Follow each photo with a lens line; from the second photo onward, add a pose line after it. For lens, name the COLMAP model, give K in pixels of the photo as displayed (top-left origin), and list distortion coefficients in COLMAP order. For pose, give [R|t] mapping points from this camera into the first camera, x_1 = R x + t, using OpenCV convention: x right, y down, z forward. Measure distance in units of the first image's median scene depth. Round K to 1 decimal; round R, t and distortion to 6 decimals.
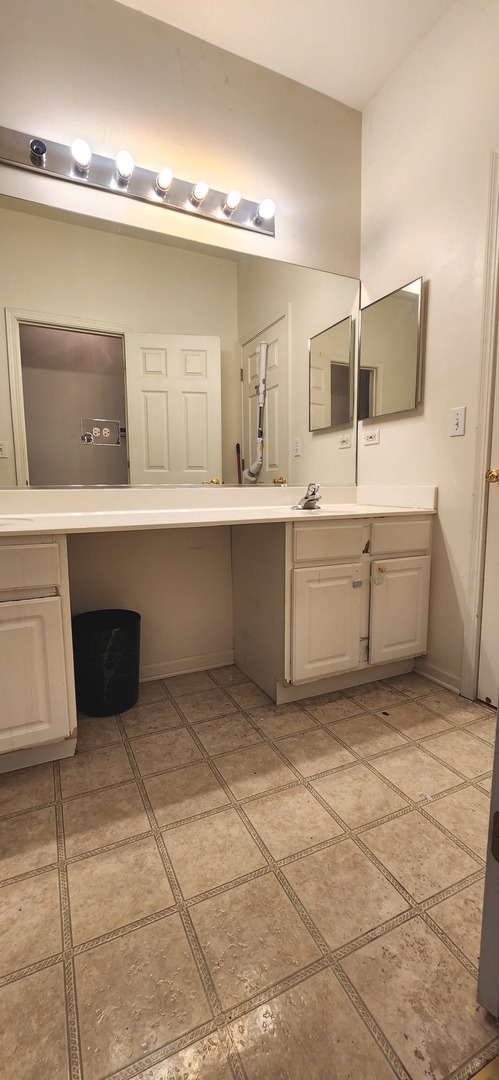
lens RADIAL K [[435.2, 0, 249.5], [0, 435.2, 540.0], [0, 0, 1]] dist [0.001371, -0.000839]
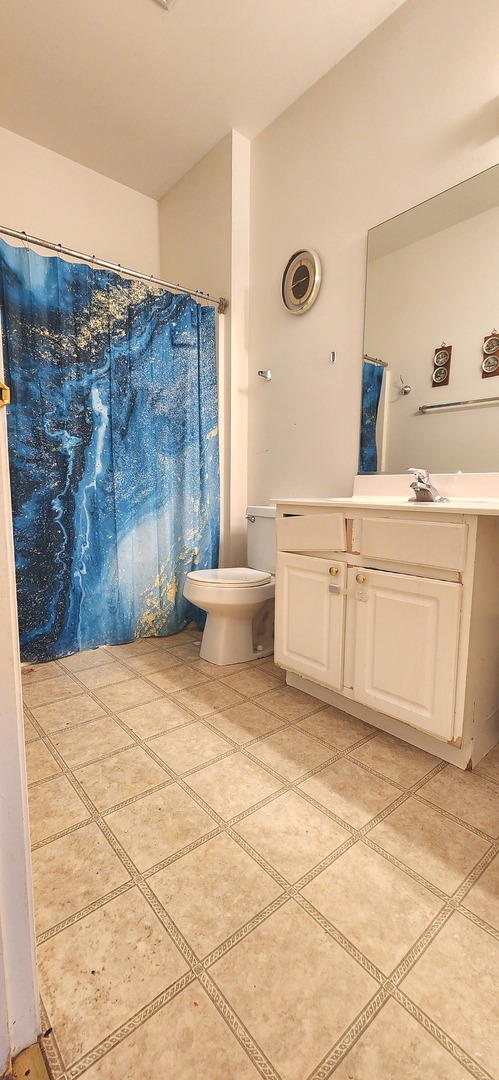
lens RADIAL K [[435.2, 0, 249.5], [0, 435.2, 540.0], [0, 0, 1]] dist [0.001371, -0.000839]
pose [[0.273756, 0.127217, -0.953349, 0.348441], [-0.132537, 0.986747, 0.093616, 0.017197], [0.952624, 0.100726, 0.286988, 0.392167]]
